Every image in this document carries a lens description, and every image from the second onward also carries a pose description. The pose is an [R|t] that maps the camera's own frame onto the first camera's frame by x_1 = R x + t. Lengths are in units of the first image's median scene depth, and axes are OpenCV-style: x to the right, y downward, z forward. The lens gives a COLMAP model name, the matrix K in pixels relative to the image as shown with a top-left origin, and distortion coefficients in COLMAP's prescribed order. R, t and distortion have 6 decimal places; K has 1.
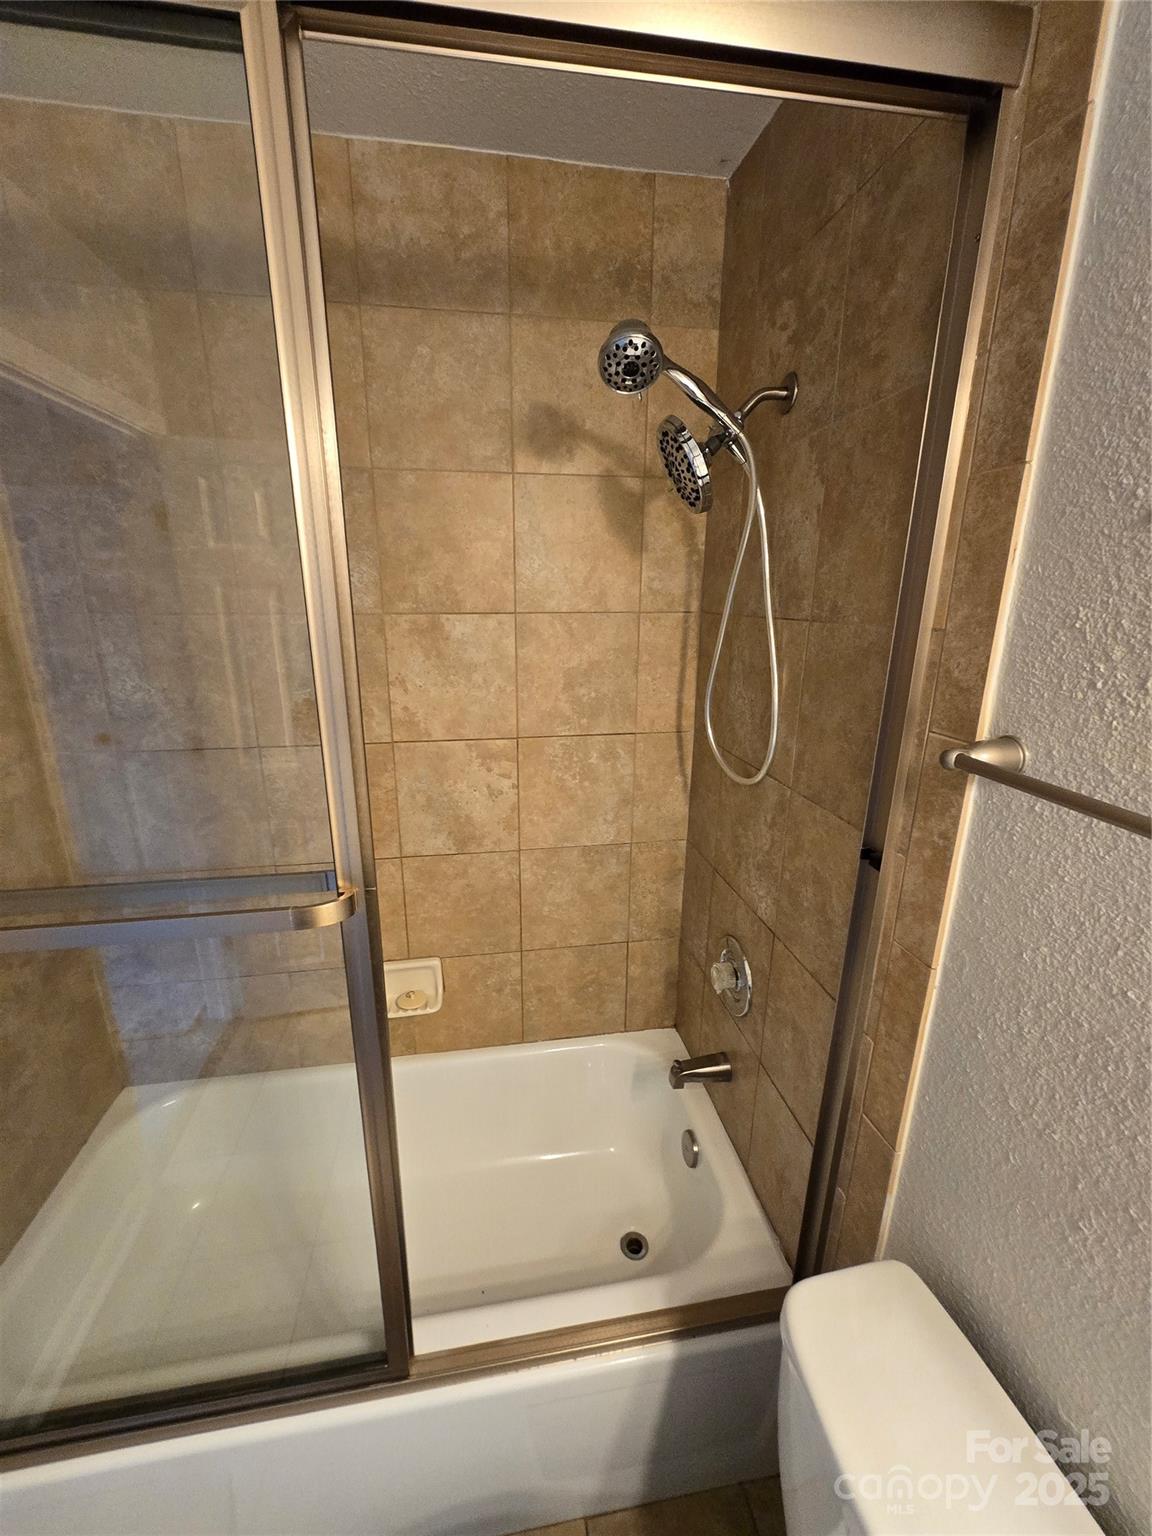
lens RADIAL K [[603.9, 0, 564.5], [0, 603.9, 756.2], [0, 0, 1]] dist [-0.002460, -0.001039]
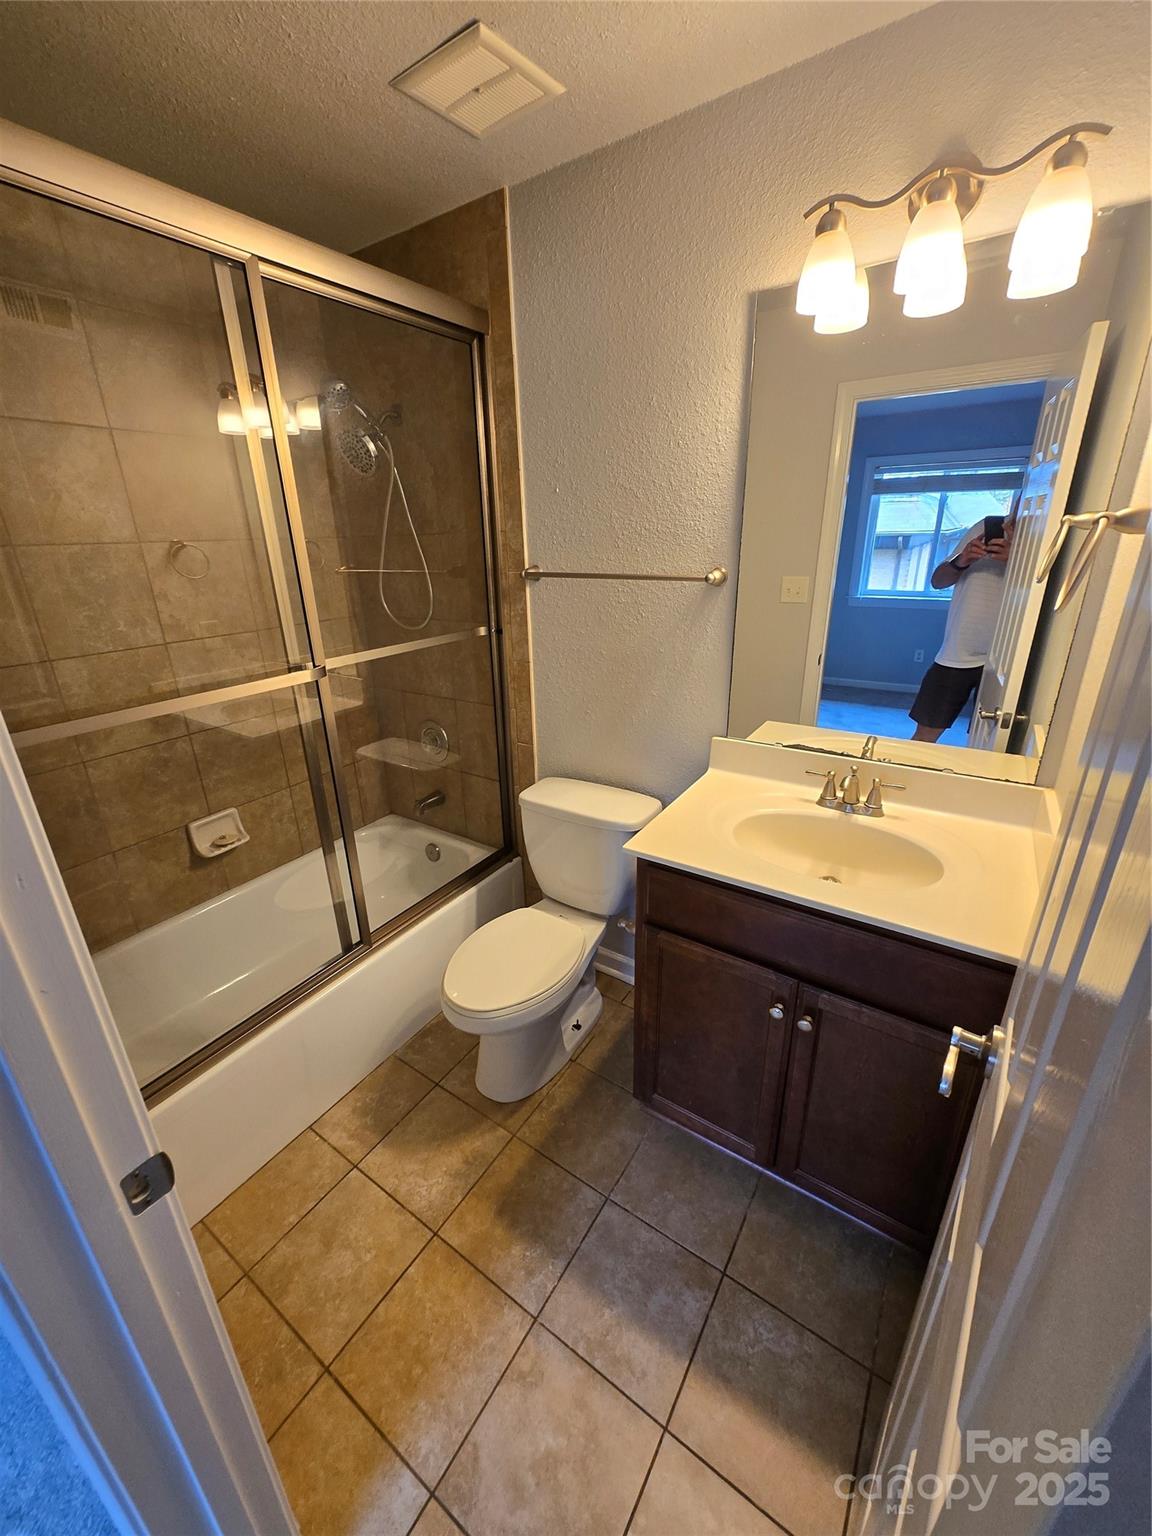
lens RADIAL K [[603.9, 0, 573.2], [0, 603.9, 767.0], [0, 0, 1]] dist [-0.002460, -0.001039]
pose [[0.685270, -0.278633, 0.672881, -0.905892], [0.219434, 0.959978, 0.174042, 0.286973], [-0.694445, 0.028387, 0.718985, -0.795554]]
